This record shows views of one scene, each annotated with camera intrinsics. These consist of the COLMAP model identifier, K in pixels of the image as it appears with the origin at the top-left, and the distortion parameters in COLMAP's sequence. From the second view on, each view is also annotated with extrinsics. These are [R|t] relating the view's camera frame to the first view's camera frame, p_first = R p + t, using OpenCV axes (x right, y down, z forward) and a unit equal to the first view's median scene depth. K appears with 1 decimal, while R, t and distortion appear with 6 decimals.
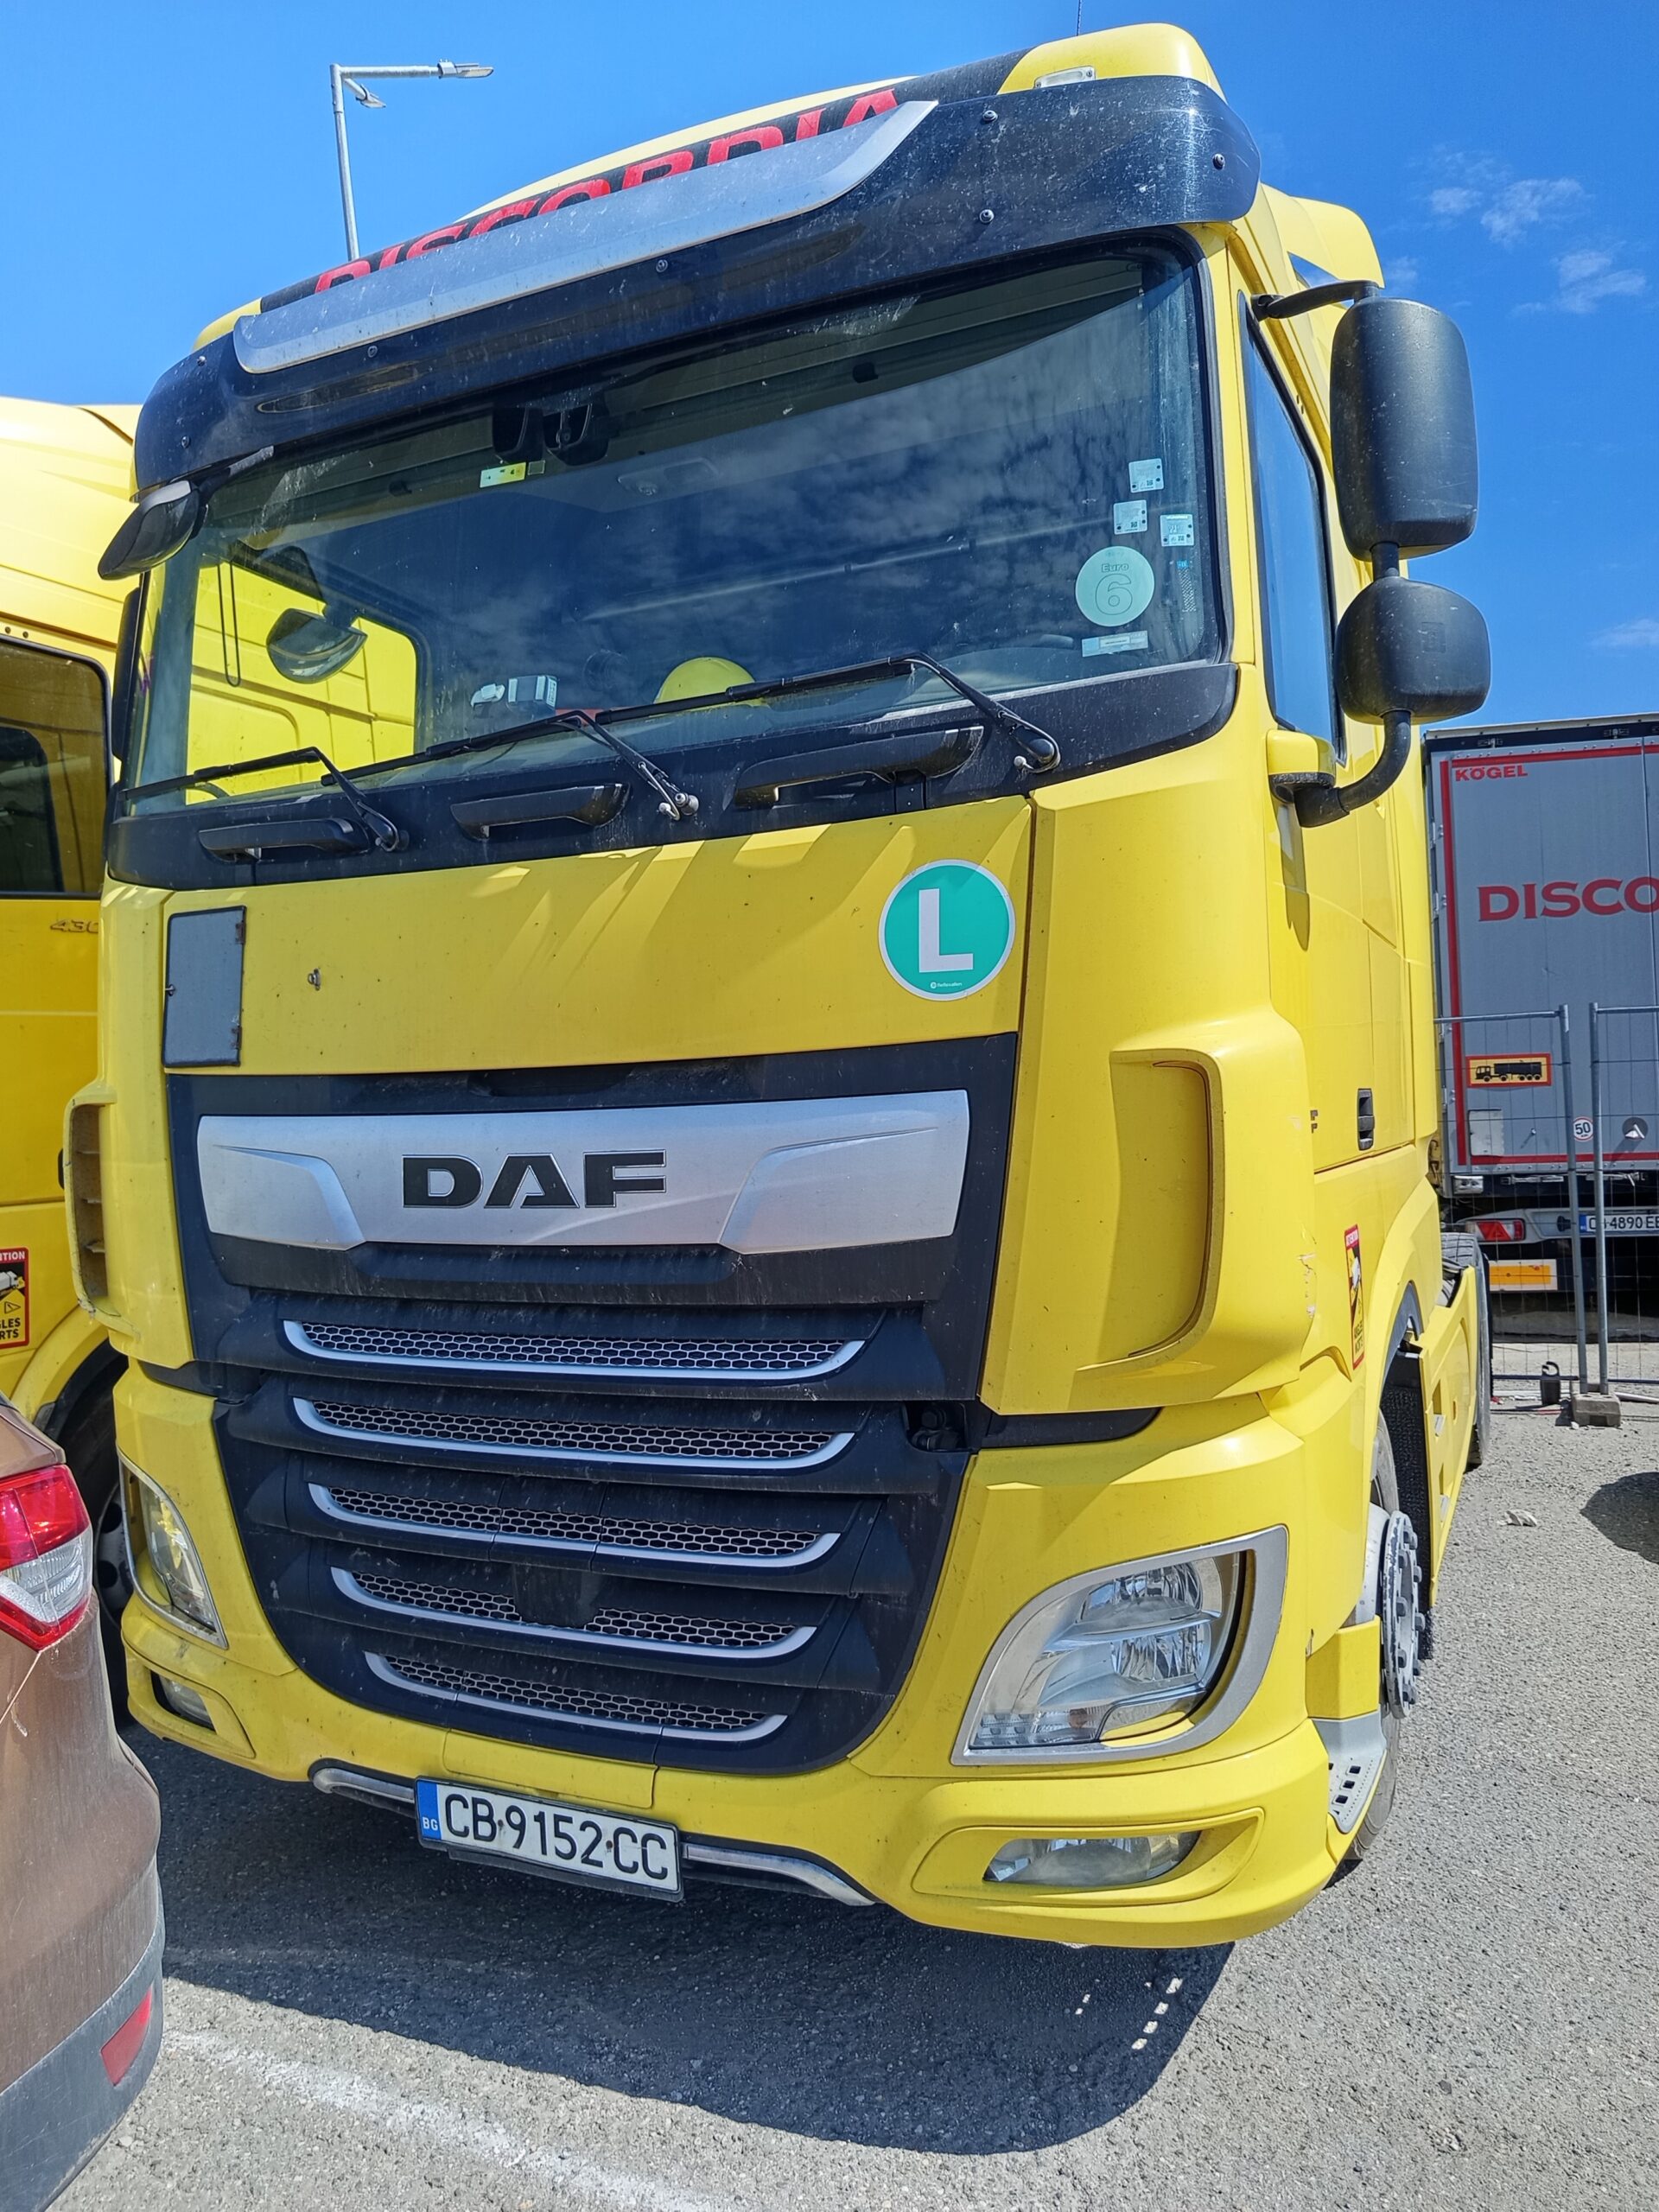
lens RADIAL K [[1559.8, 0, 829.5], [0, 1559.8, 1106.0], [0, 0, 1]] dist [0.128532, -0.198289]
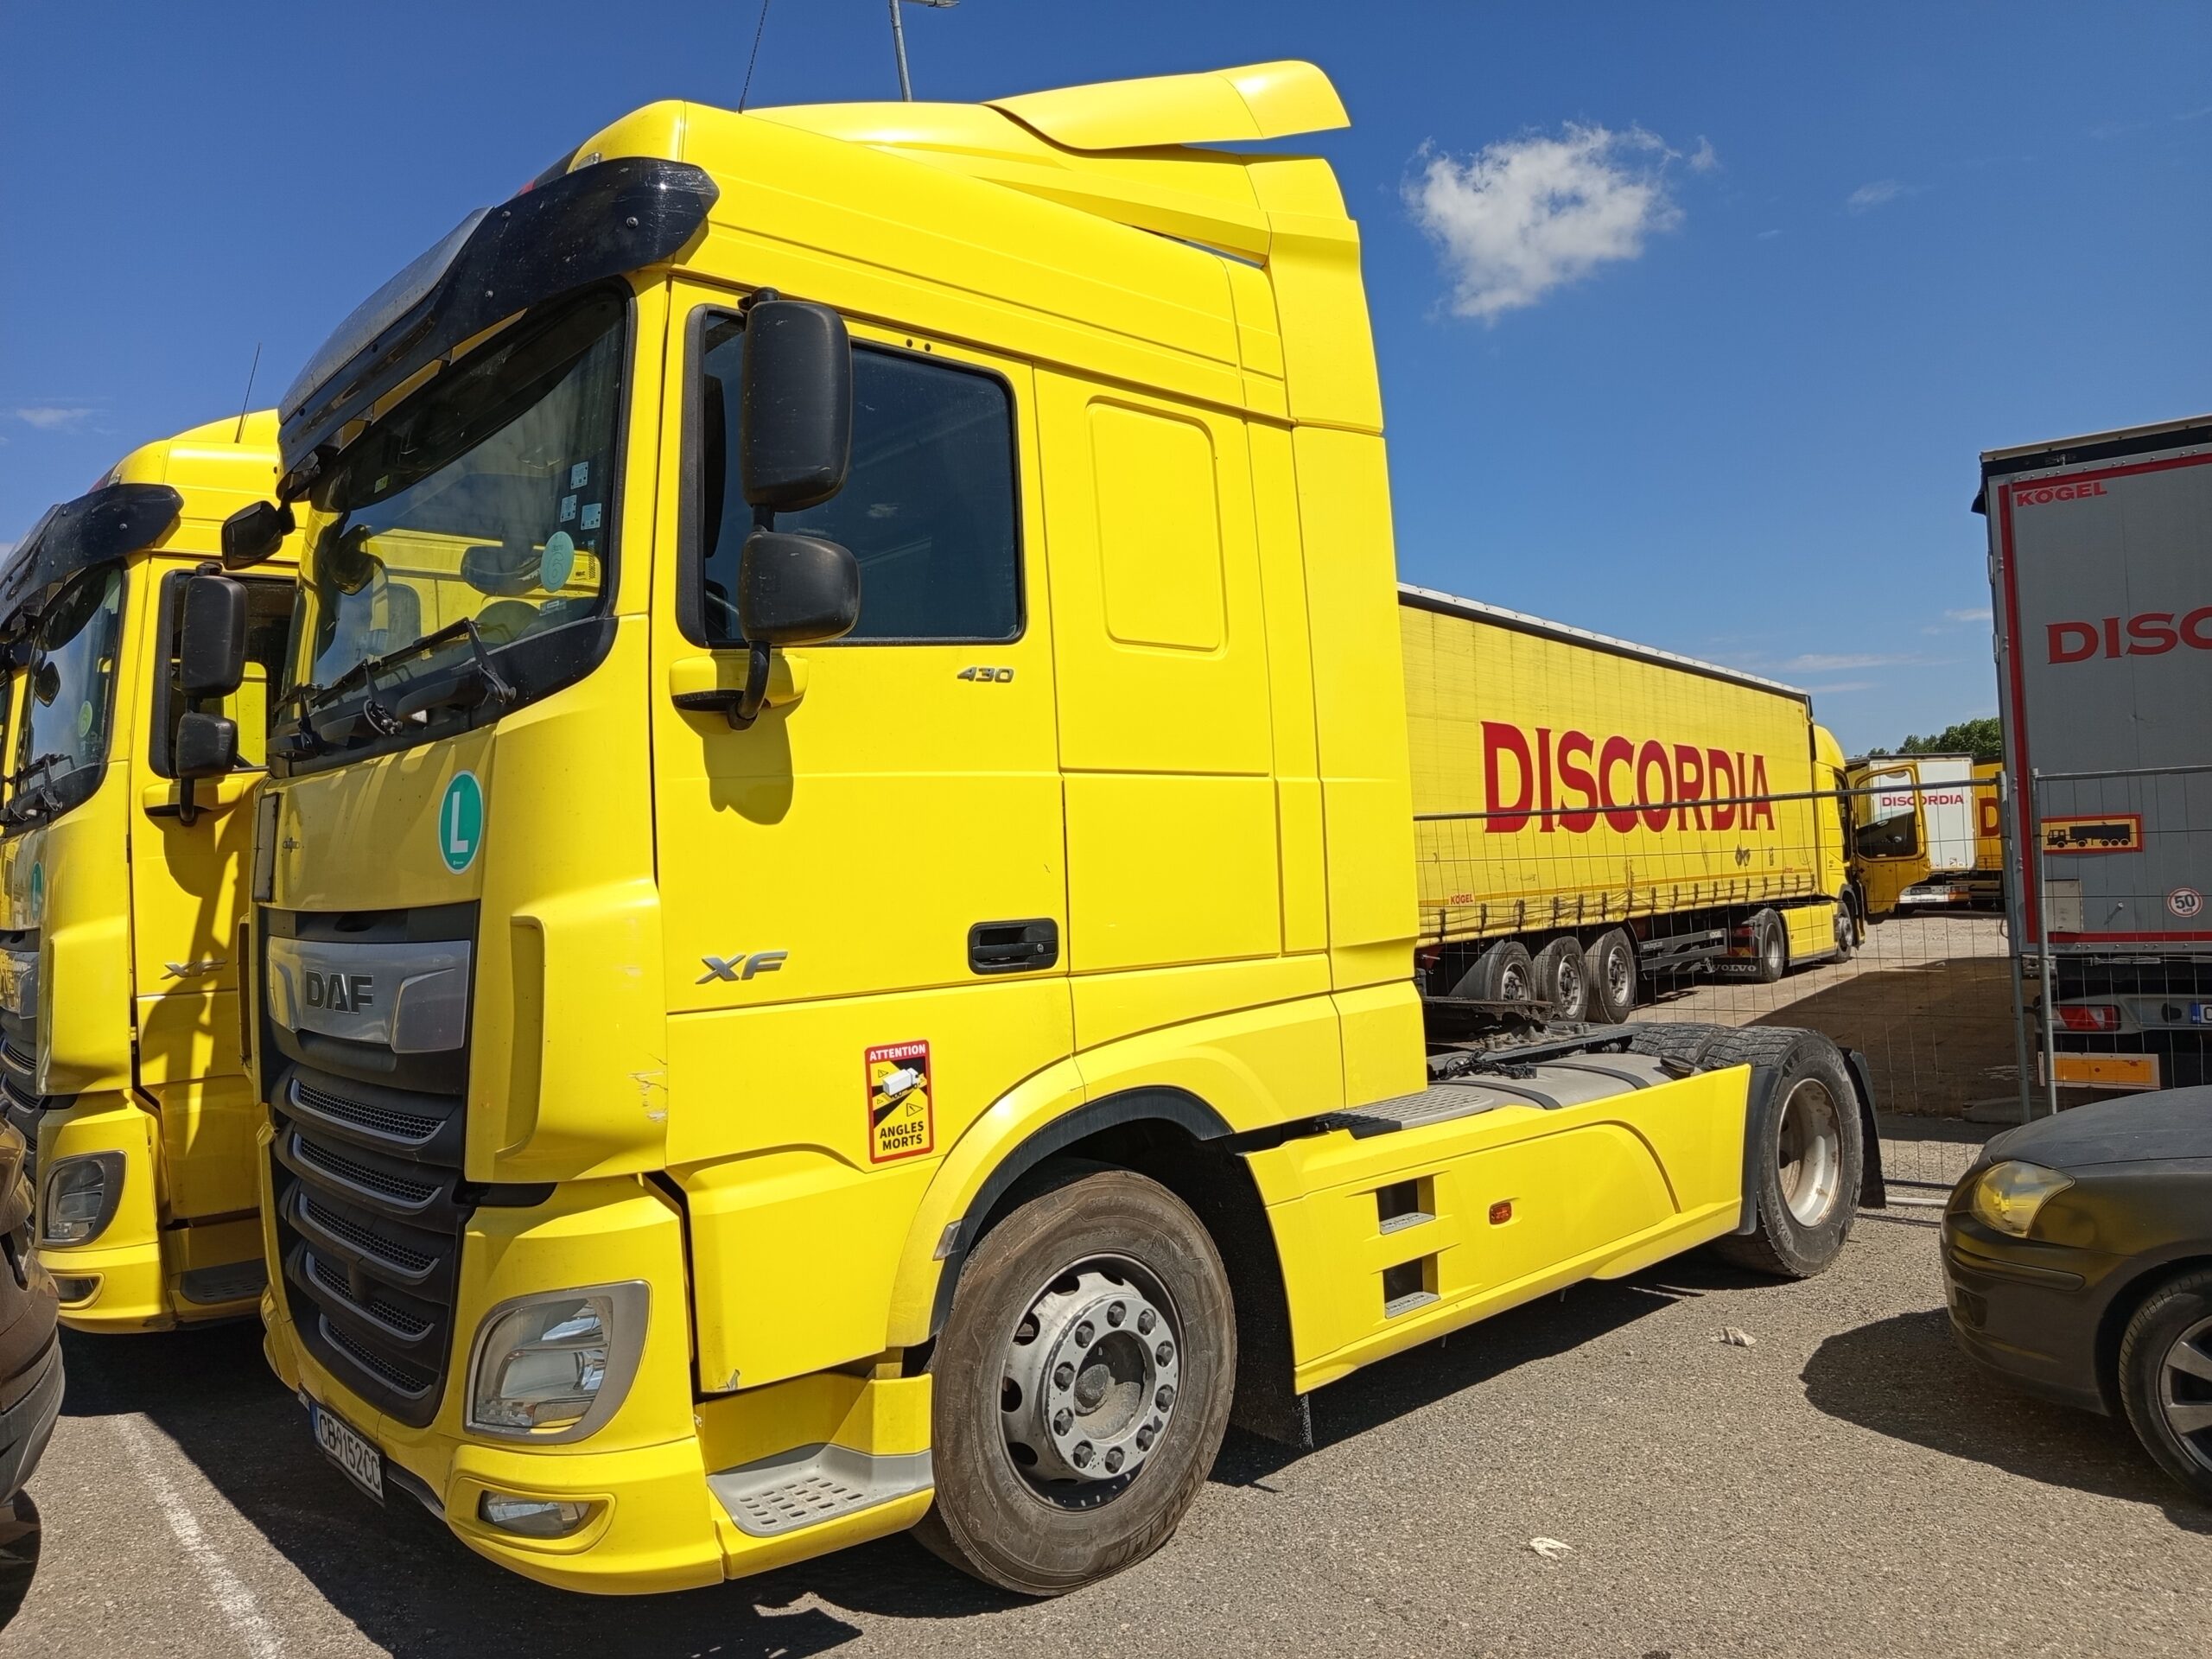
lens RADIAL K [[1583.3, 0, 1106.0], [0, 1583.3, 829.5], [0, 0, 1]] dist [-0.005909, -0.002752]
pose [[0.912111, -0.015760, -0.409640, 0.910024], [0.011791, 0.999856, -0.012212, -0.065075], [0.409774, 0.006308, 0.912165, -0.018045]]
